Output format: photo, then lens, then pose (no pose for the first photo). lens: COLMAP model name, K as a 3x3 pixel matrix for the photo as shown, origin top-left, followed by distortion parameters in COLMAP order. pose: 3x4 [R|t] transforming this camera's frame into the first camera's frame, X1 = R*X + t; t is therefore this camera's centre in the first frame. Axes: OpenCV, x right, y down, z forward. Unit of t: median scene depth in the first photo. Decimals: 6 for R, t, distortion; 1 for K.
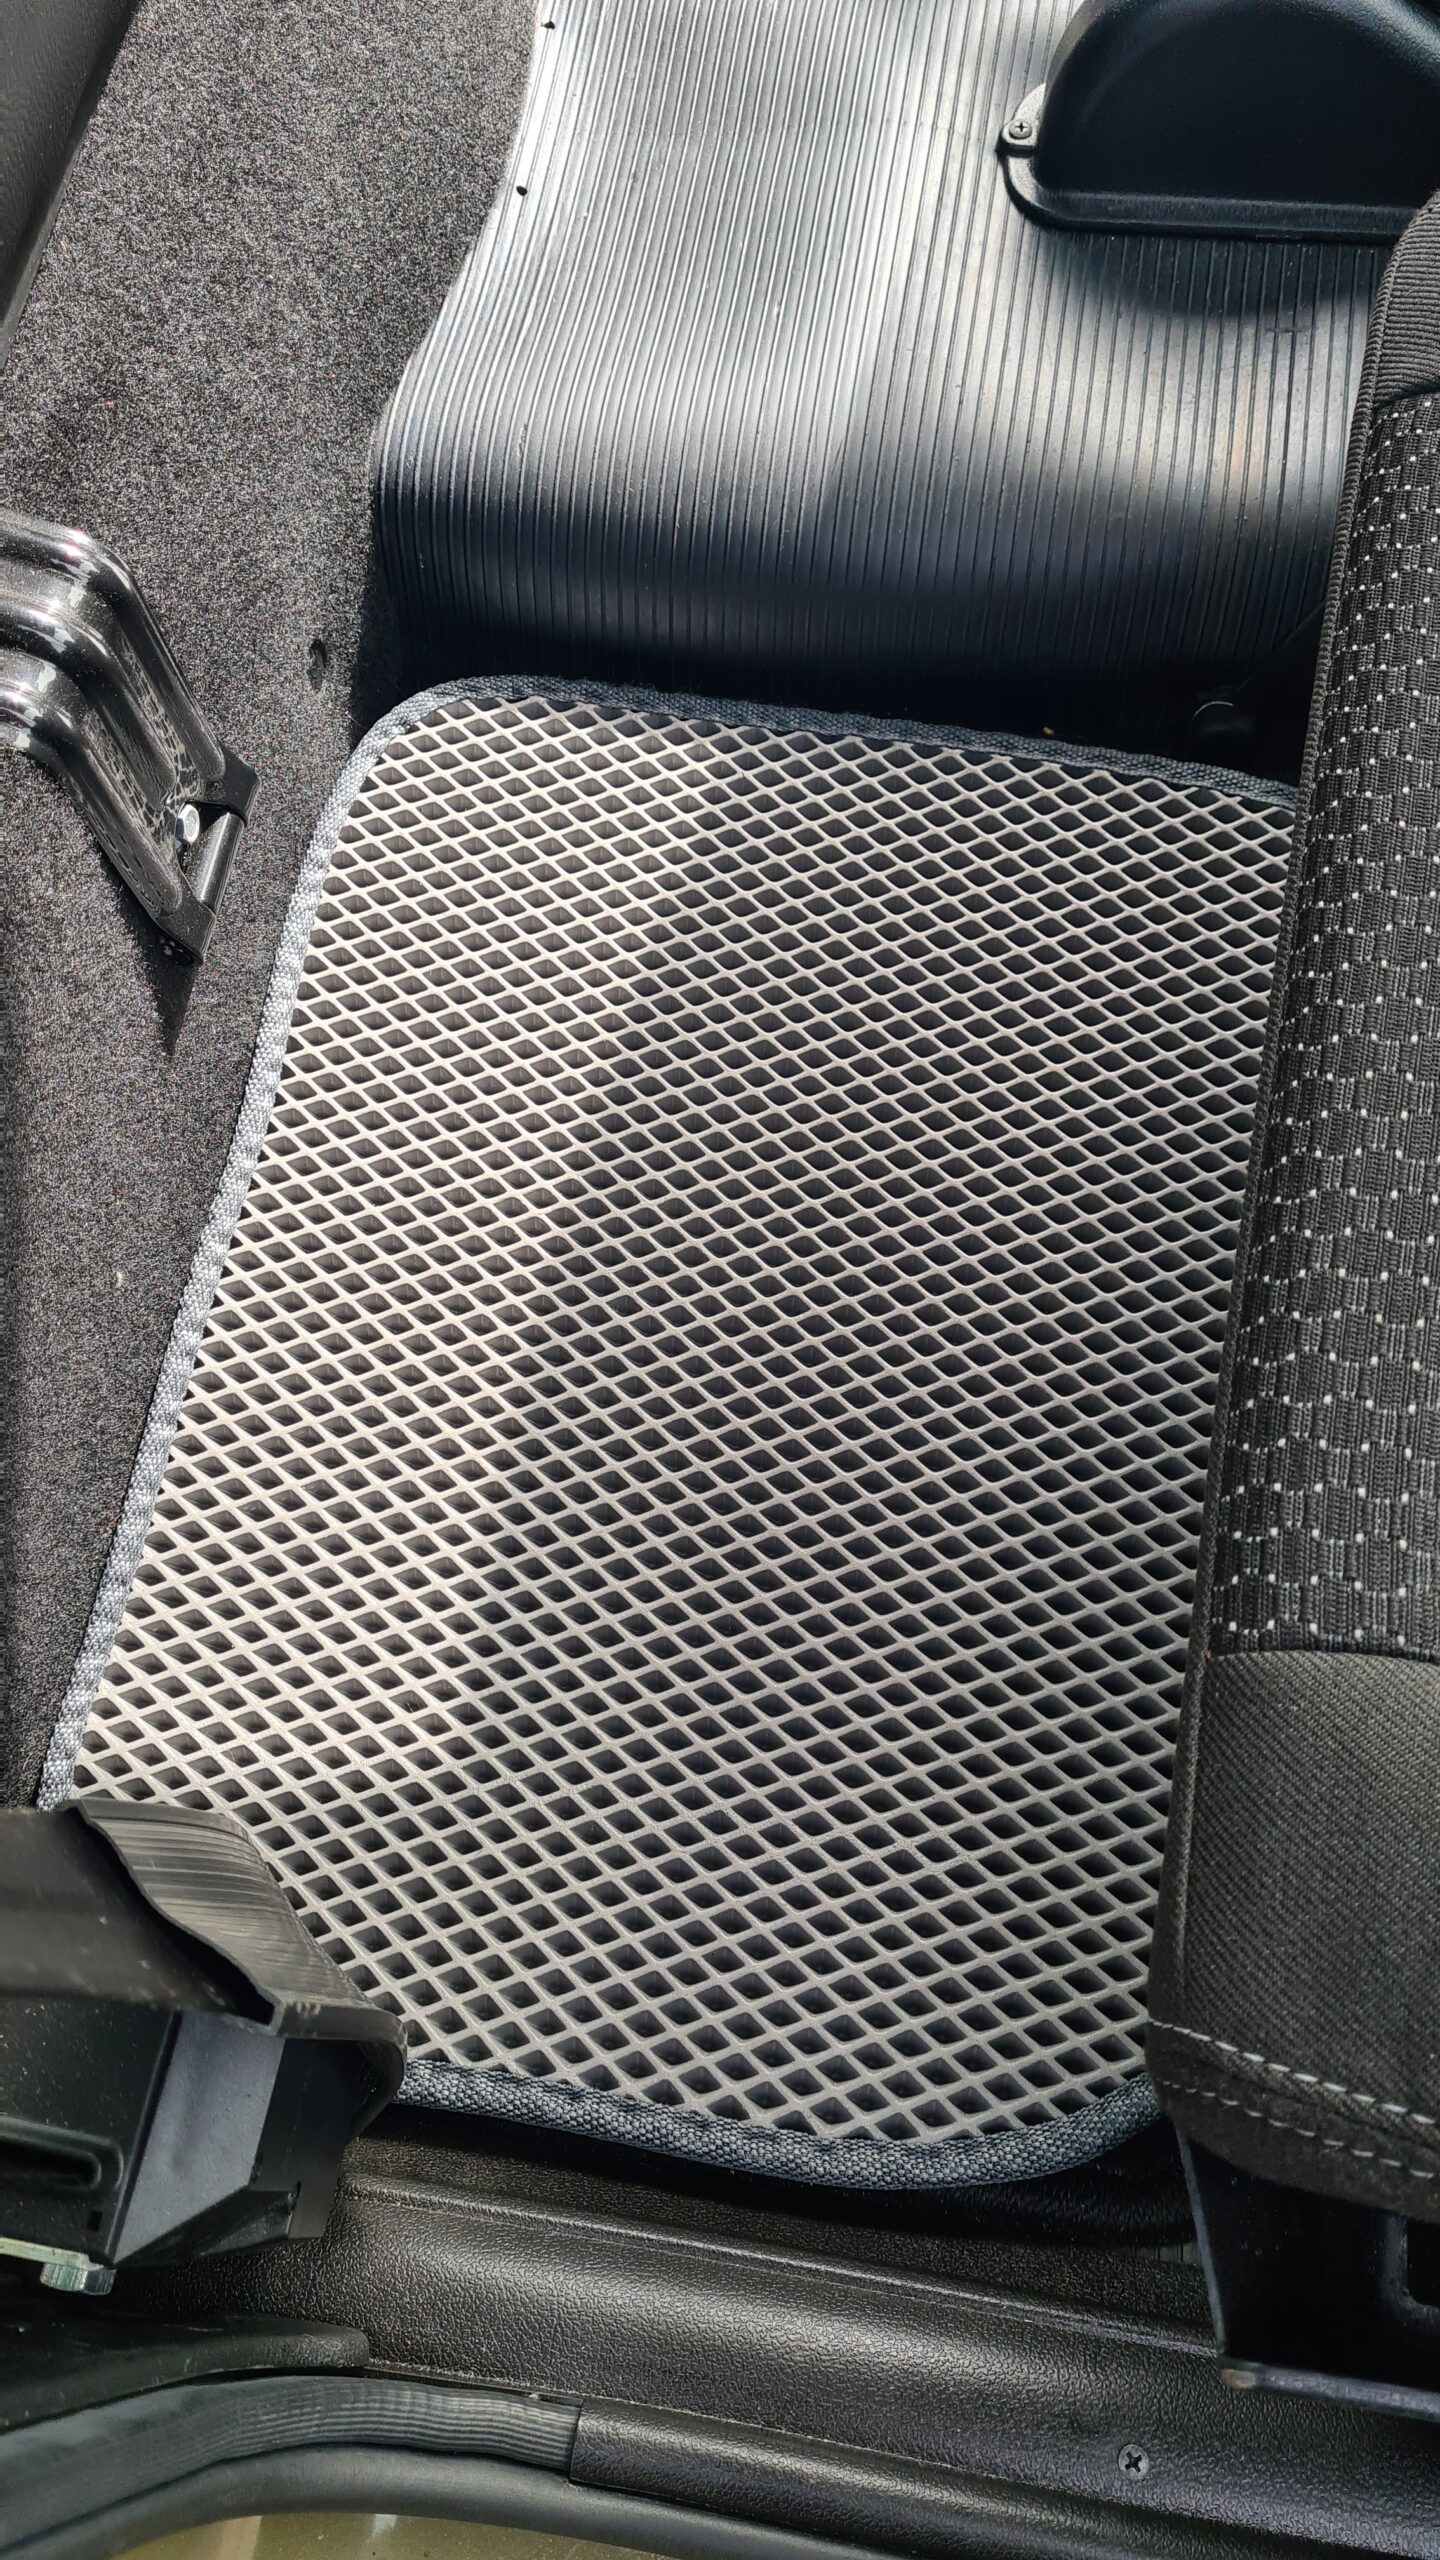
lens RADIAL K [[1927.7, 0, 722.2], [0, 1927.7, 1262.3], [0, 0, 1]] dist [0.059148, -0.035554]
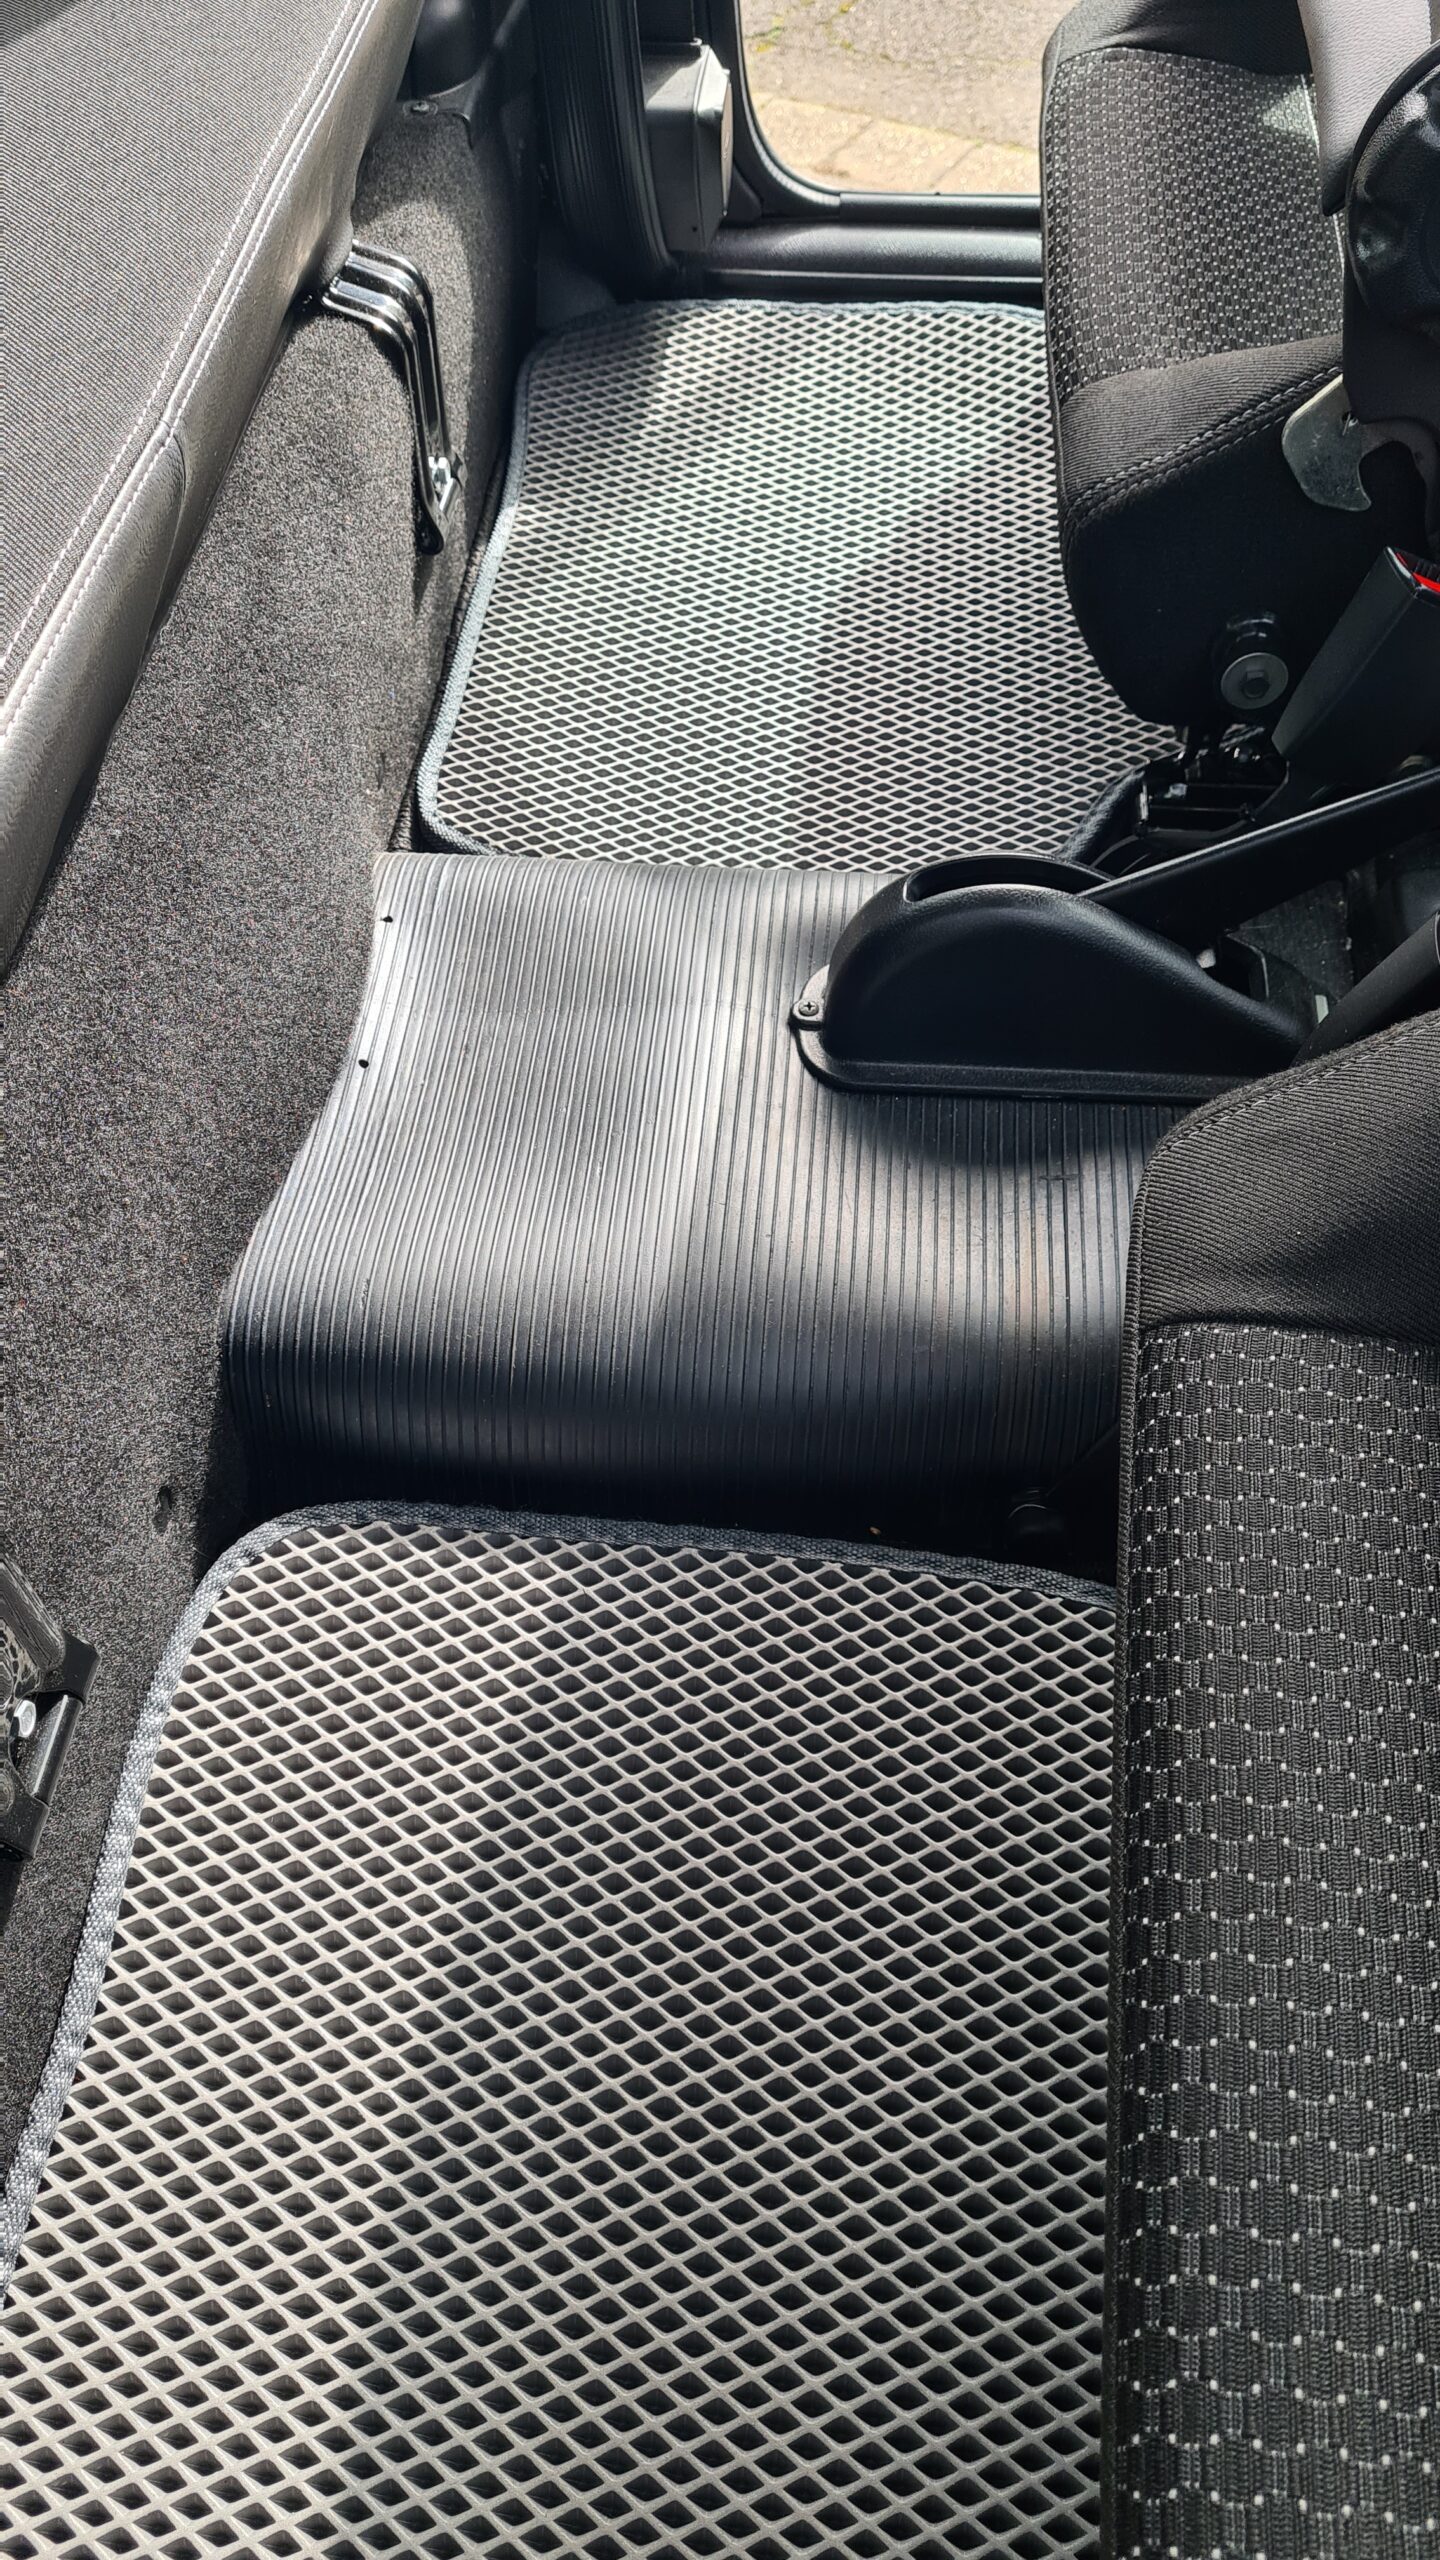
lens RADIAL K [[1927.7, 0, 722.2], [0, 1927.7, 1262.3], [0, 0, 1]] dist [0.059148, -0.035554]
pose [[0.996292, -0.036141, 0.078079, 0.010155], [0.054326, 0.967959, -0.245160, -0.167839], [-0.066717, 0.248493, 0.966333, -0.039552]]
